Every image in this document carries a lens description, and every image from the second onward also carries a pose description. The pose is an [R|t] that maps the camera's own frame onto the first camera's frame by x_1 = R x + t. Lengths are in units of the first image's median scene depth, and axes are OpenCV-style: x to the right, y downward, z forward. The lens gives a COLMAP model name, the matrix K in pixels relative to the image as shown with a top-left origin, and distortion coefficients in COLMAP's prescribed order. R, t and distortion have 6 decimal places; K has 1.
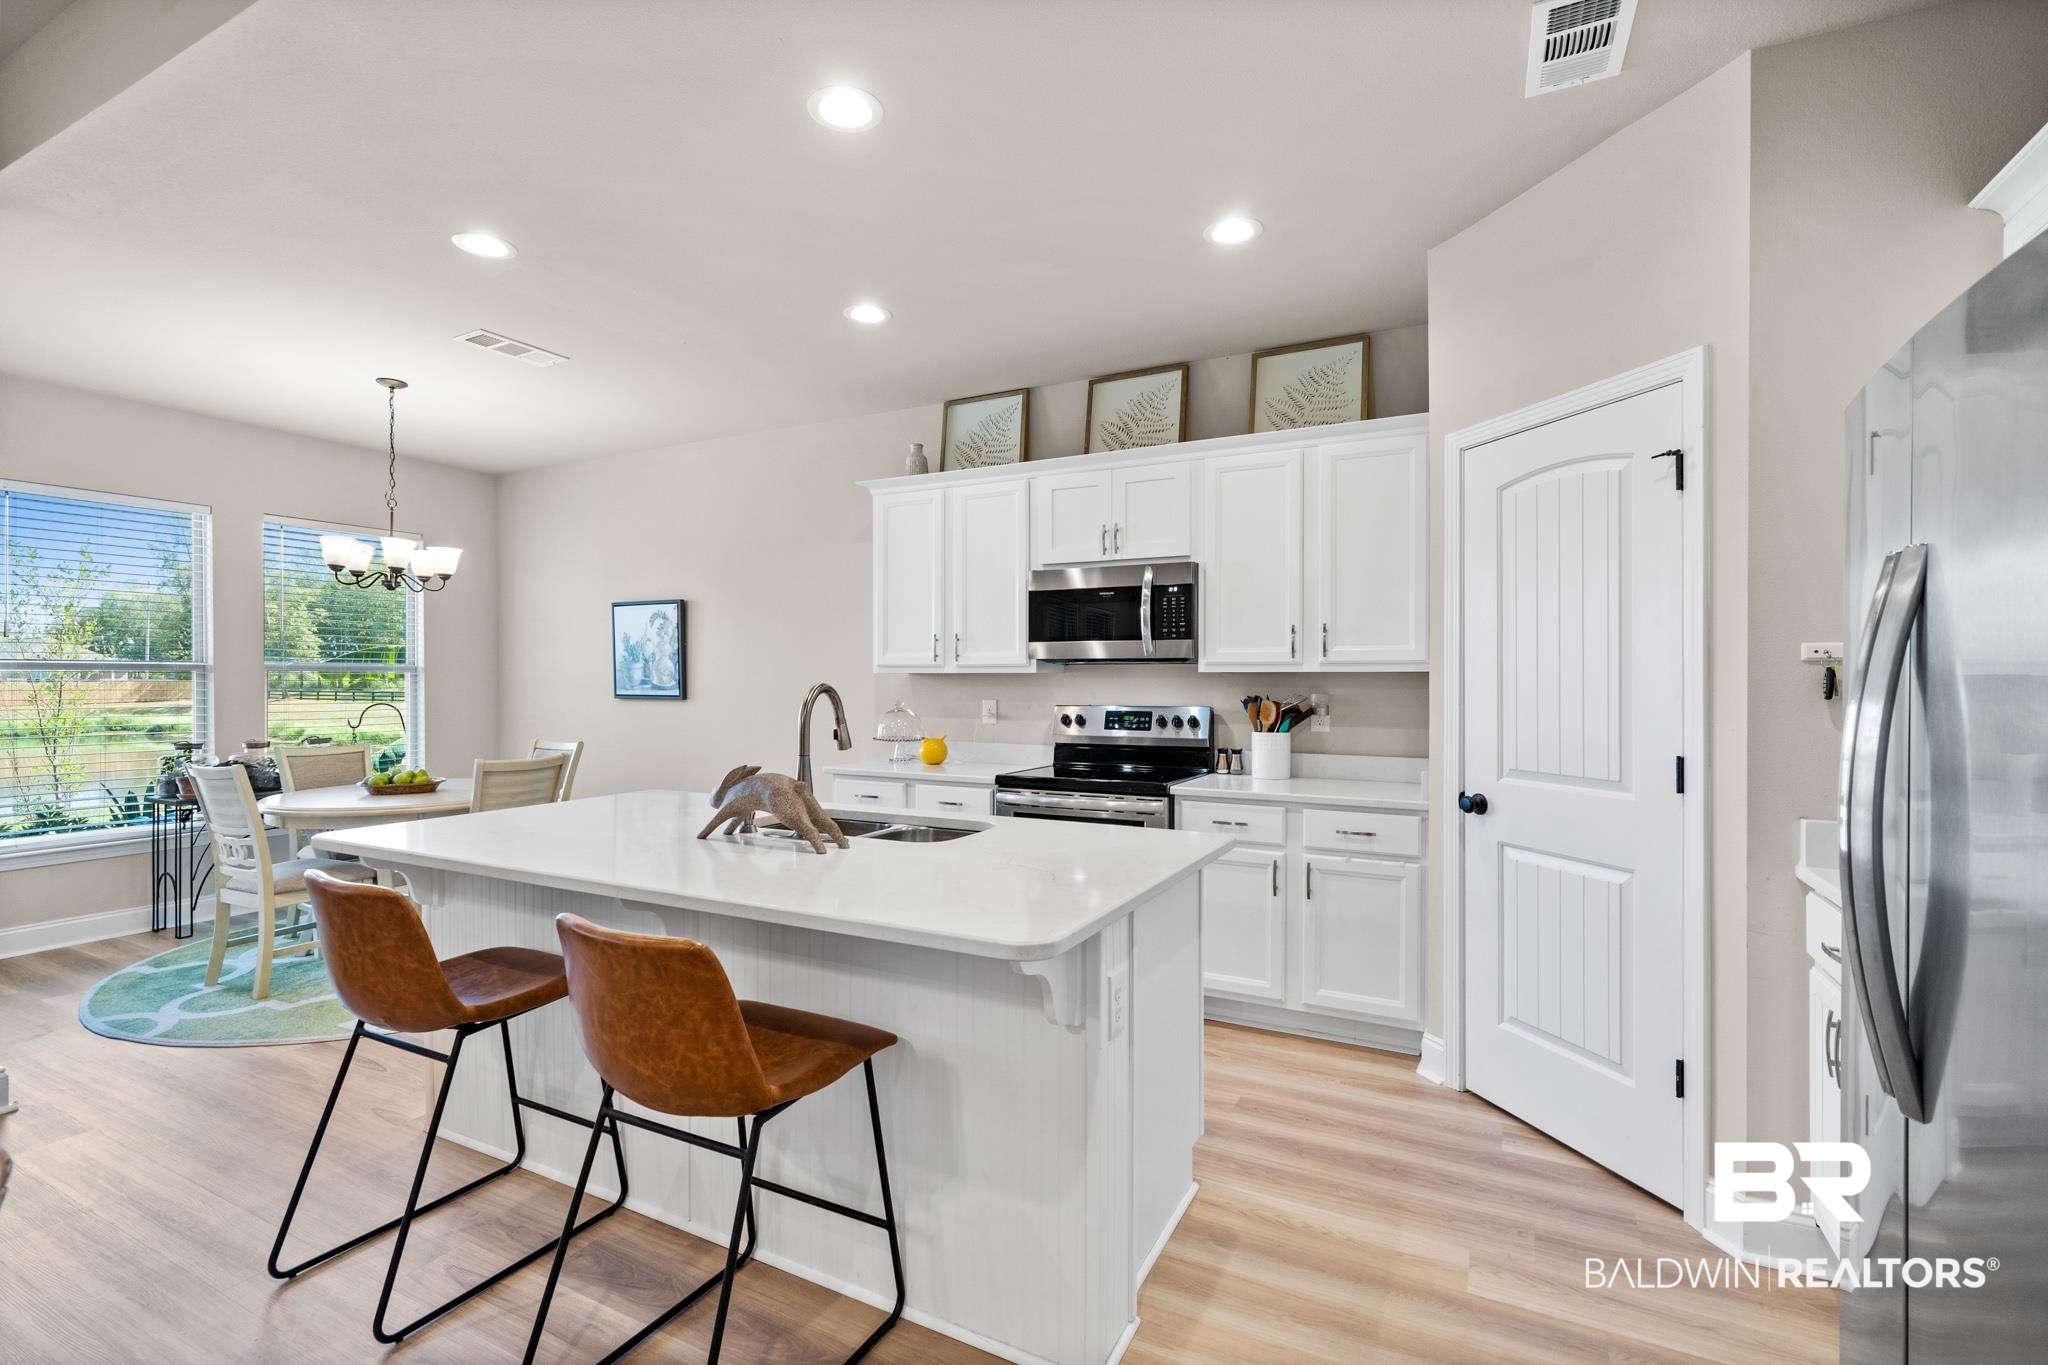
lens RADIAL K [[920.9, 0, 1034.5], [0, 920.9, 682.0], [0, 0, 1]] dist [-0.000998, -0.000123]
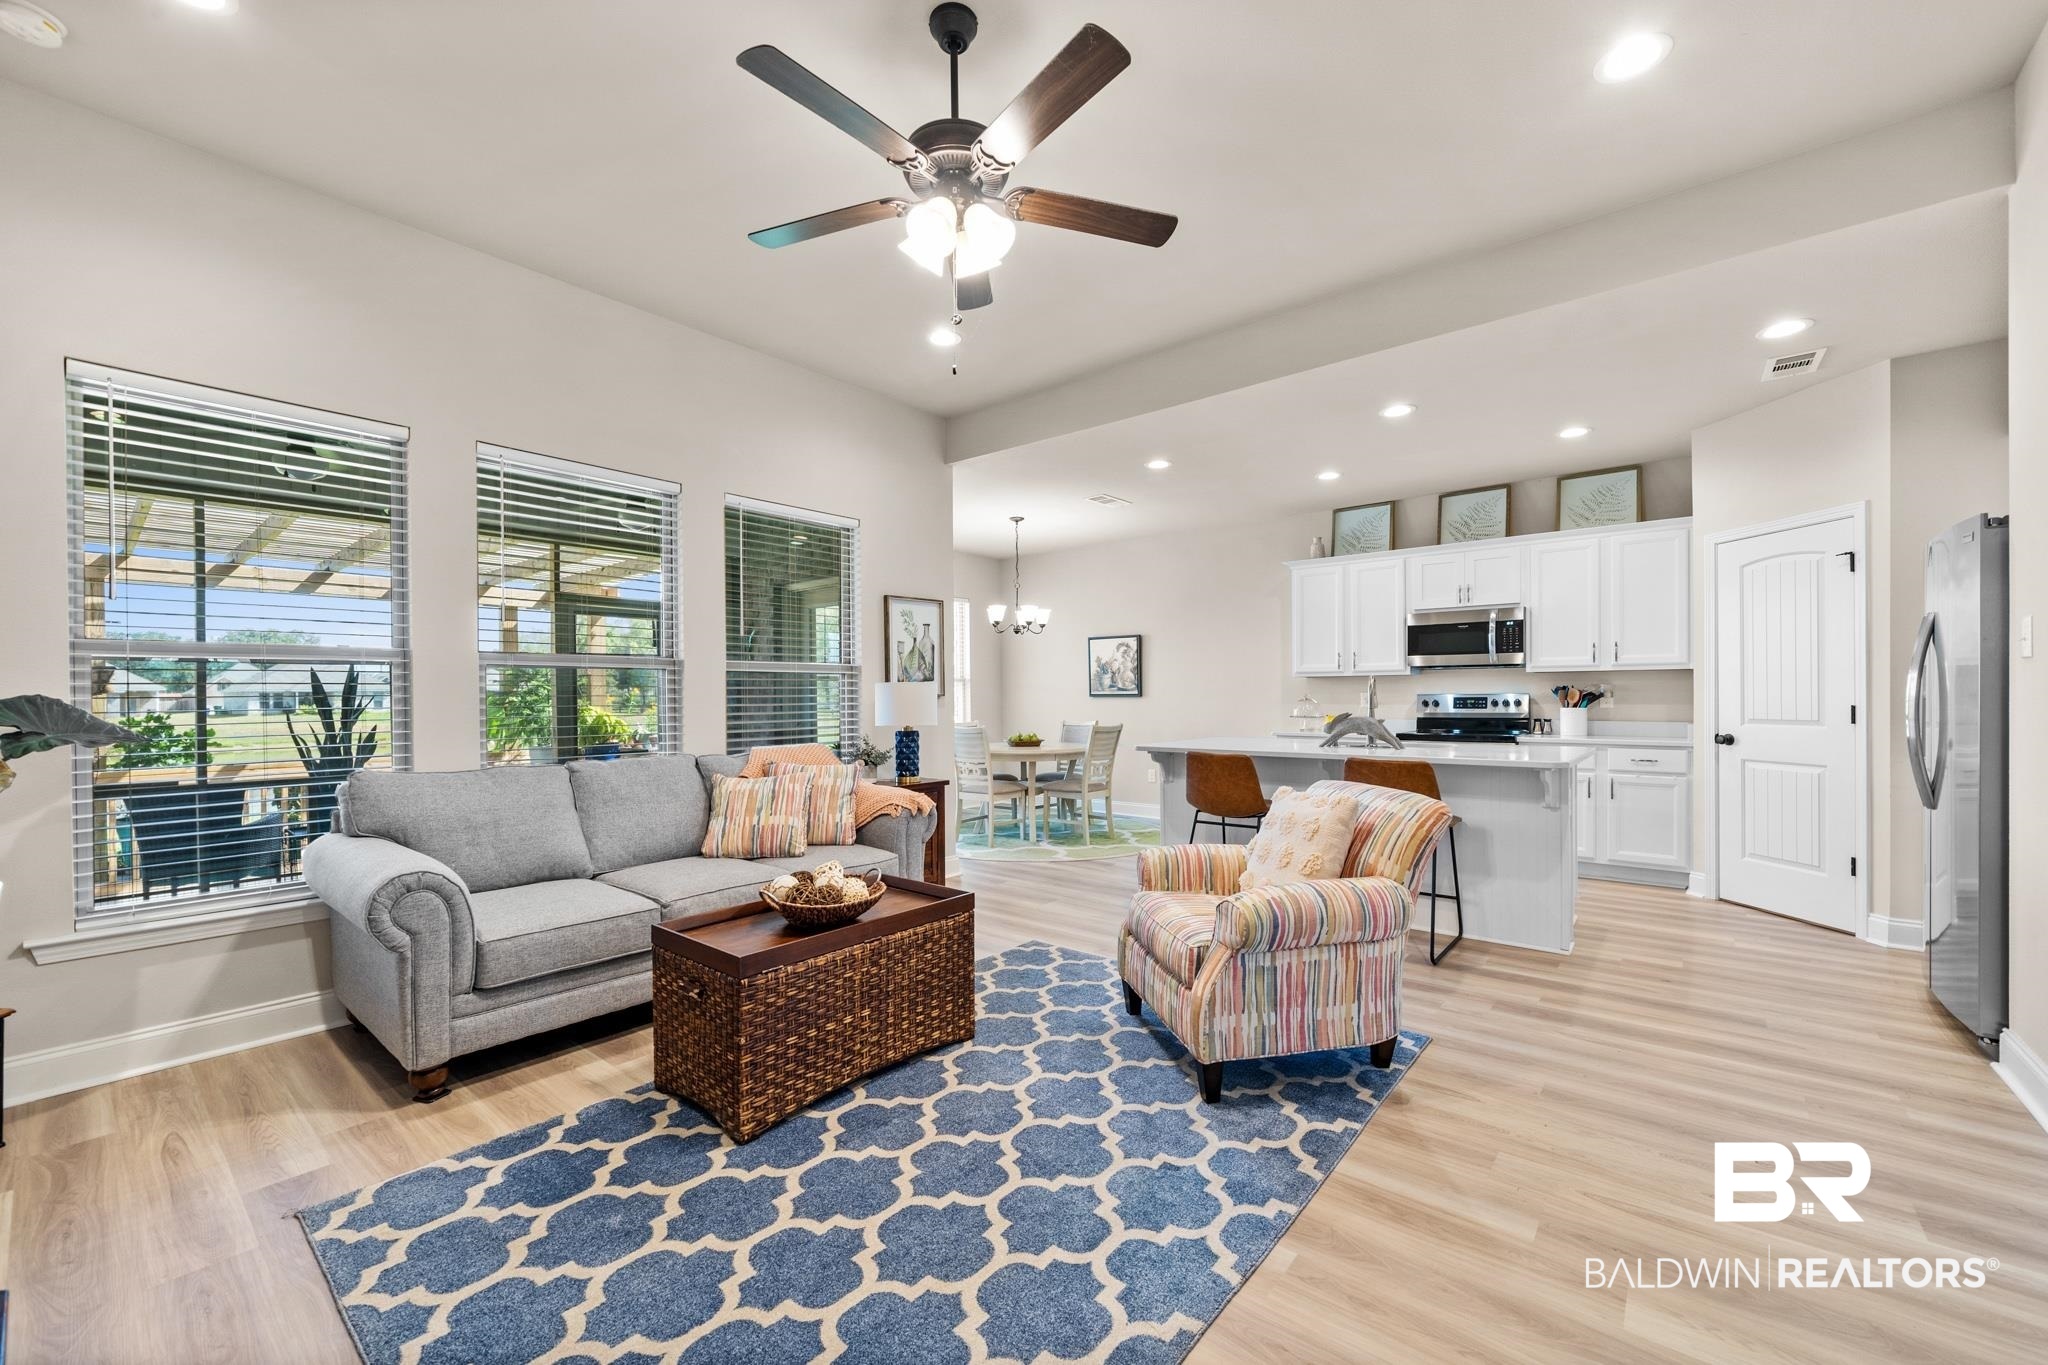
lens RADIAL K [[816.1, 0, 1025.0], [0, 816.1, 701.0], [0, 0, 1]] dist [-0.003858, -0.000514]
pose [[0.976614, -0.005783, -0.214924, -0.394334], [0.006533, 0.999975, 0.002780, 0.031832], [0.214903, -0.004119, 0.976627, -0.647385]]
